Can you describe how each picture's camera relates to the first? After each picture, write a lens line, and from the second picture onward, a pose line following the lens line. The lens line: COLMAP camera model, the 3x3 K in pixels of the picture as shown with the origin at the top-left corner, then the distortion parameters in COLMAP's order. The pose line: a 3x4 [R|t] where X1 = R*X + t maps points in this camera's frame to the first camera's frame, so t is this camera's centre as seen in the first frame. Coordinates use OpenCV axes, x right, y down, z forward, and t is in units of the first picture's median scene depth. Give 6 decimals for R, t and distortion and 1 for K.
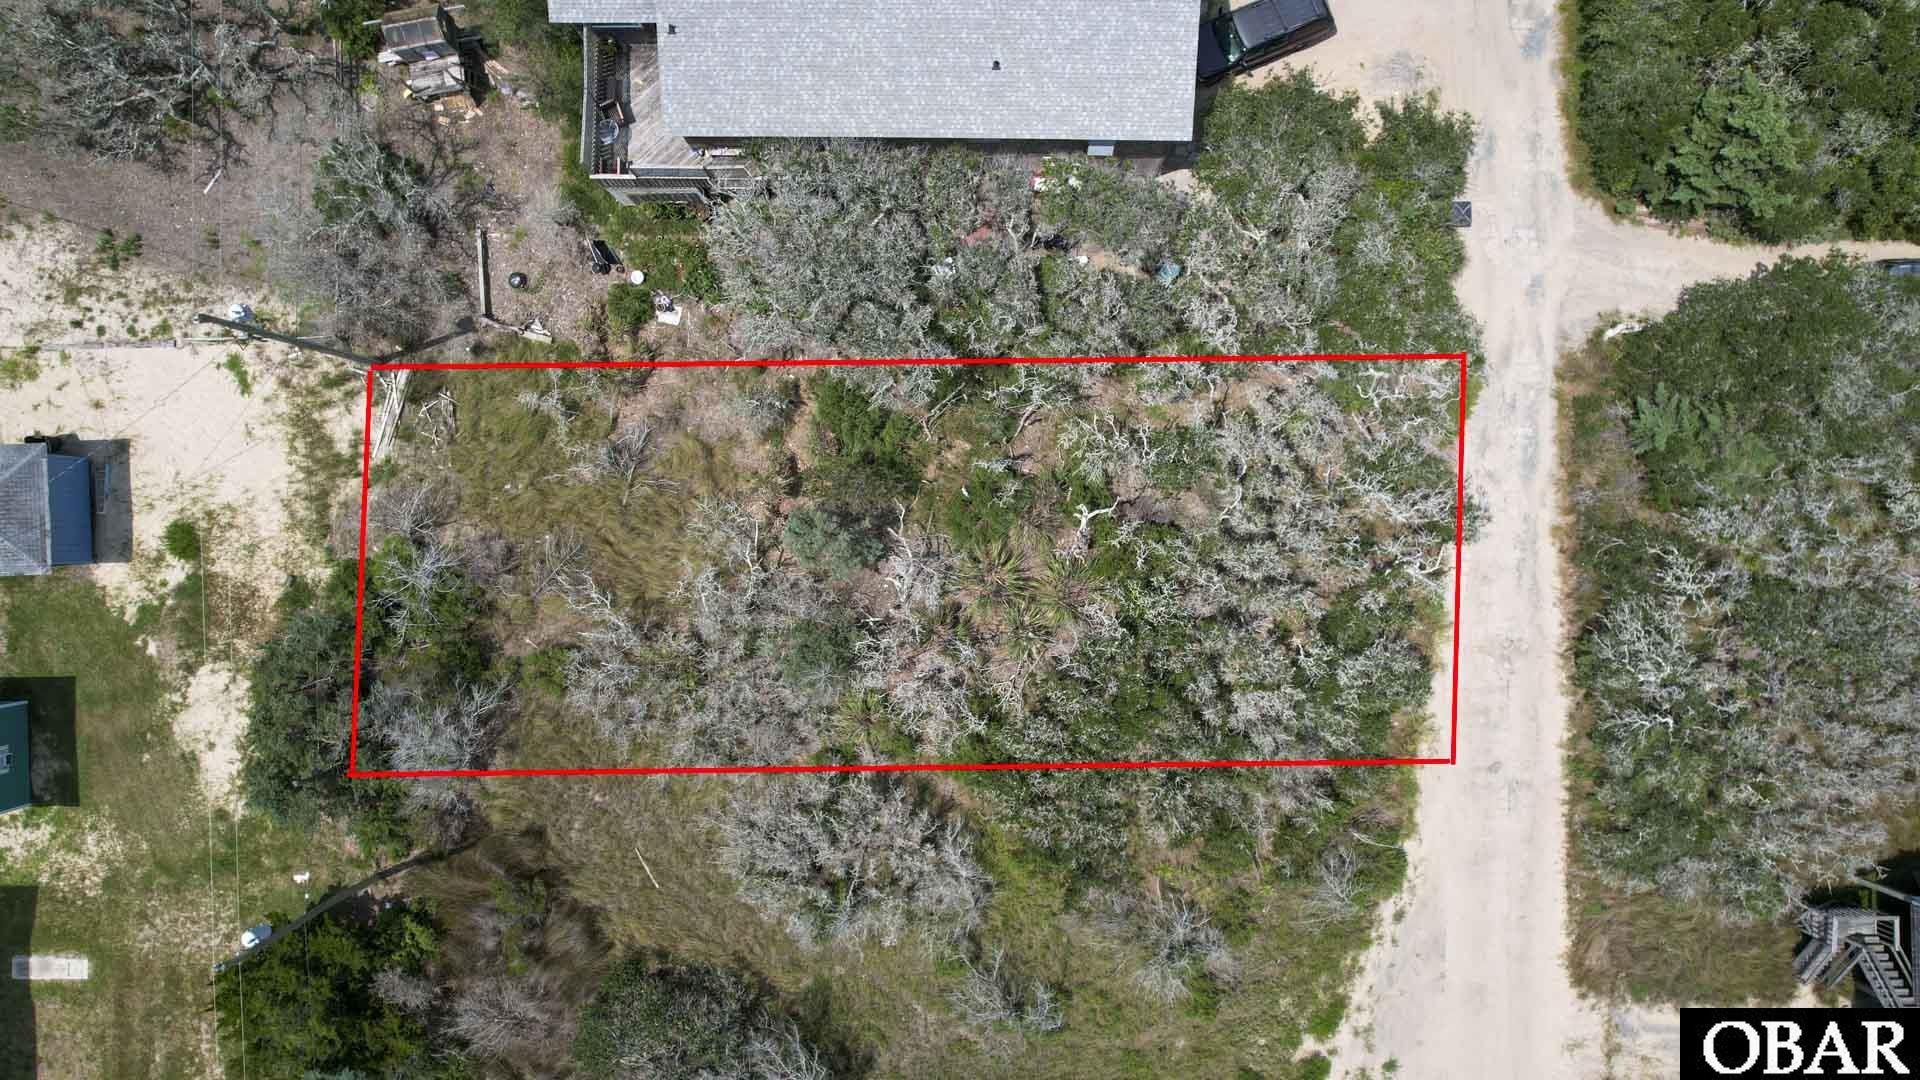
lens RADIAL K [[1231.9, 0, 957.1], [0, 1231.9, 547.7], [0, 0, 1]] dist [-0.080213, 0.073072]
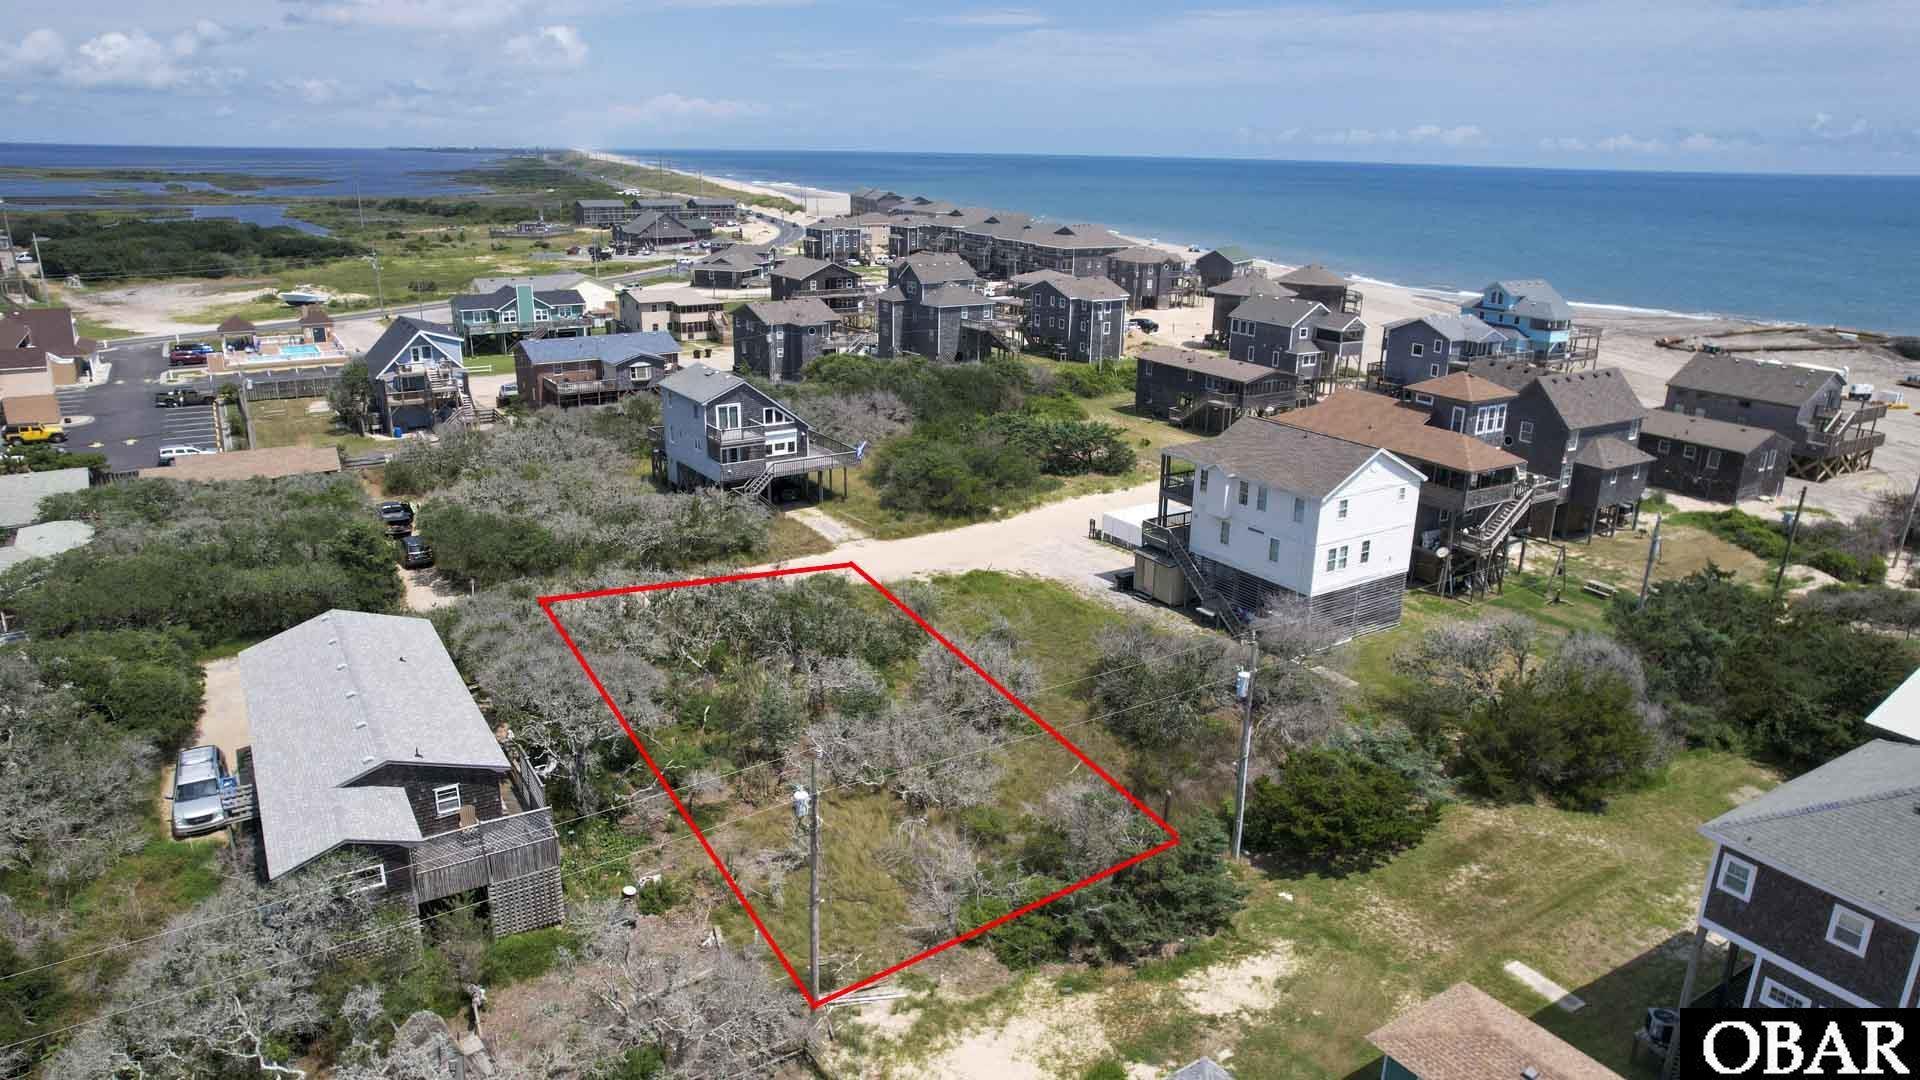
lens RADIAL K [[1231.9, 0, 957.1], [0, 1231.9, 547.7], [0, 0, 1]] dist [-0.080213, 0.073072]
pose [[-0.537008, -0.279718, 0.795852, -1.156716], [0.843477, -0.163486, 0.511682, -0.467755], [-0.013016, 0.946060, 0.323729, 0.371681]]
